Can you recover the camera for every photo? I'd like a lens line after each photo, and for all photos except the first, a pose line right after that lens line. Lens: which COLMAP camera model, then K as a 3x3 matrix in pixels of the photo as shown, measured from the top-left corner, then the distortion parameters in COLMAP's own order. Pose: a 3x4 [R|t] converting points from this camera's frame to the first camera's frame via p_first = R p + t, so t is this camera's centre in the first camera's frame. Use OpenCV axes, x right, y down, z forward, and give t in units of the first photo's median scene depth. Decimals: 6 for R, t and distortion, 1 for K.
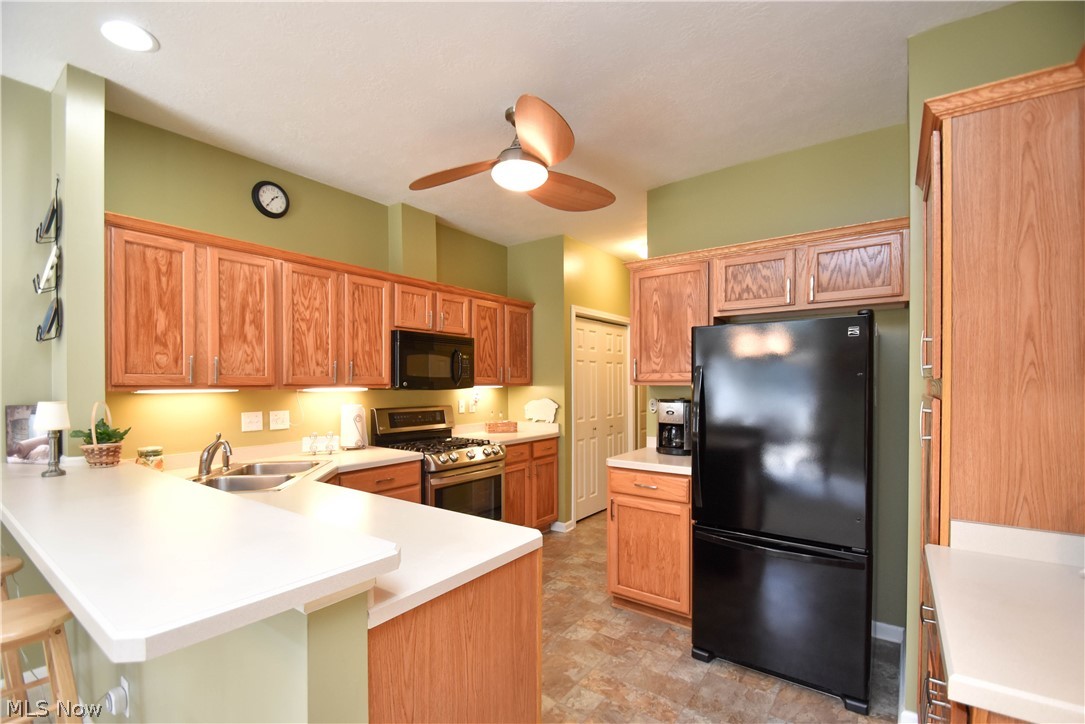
lens RADIAL K [[488.5, 0, 543.2], [0, 488.5, 389.5], [0, 0, 1]] dist [0.010046, -0.011685]
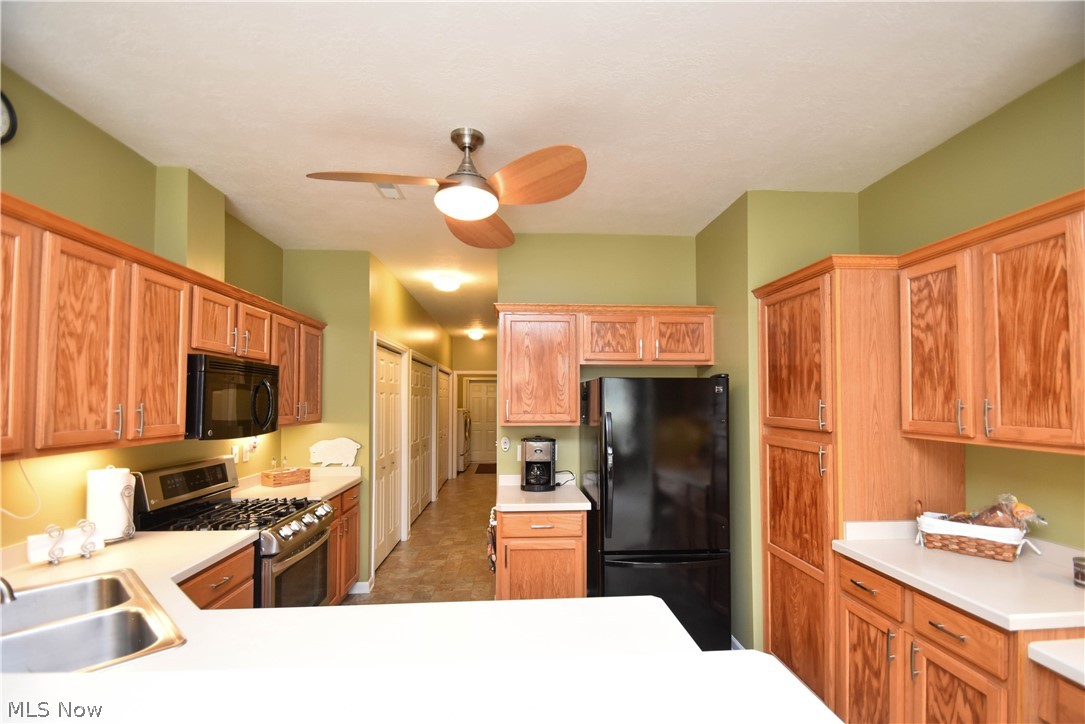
lens RADIAL K [[488.5, 0, 550.6], [0, 488.5, 390.4], [0, 0, 1]] dist [0.010046, -0.011685]
pose [[0.759800, 0.015475, 0.649973, -0.388265], [0.007289, 0.999451, -0.032316, -0.047562], [-0.650116, 0.029292, 0.759270, 0.172070]]
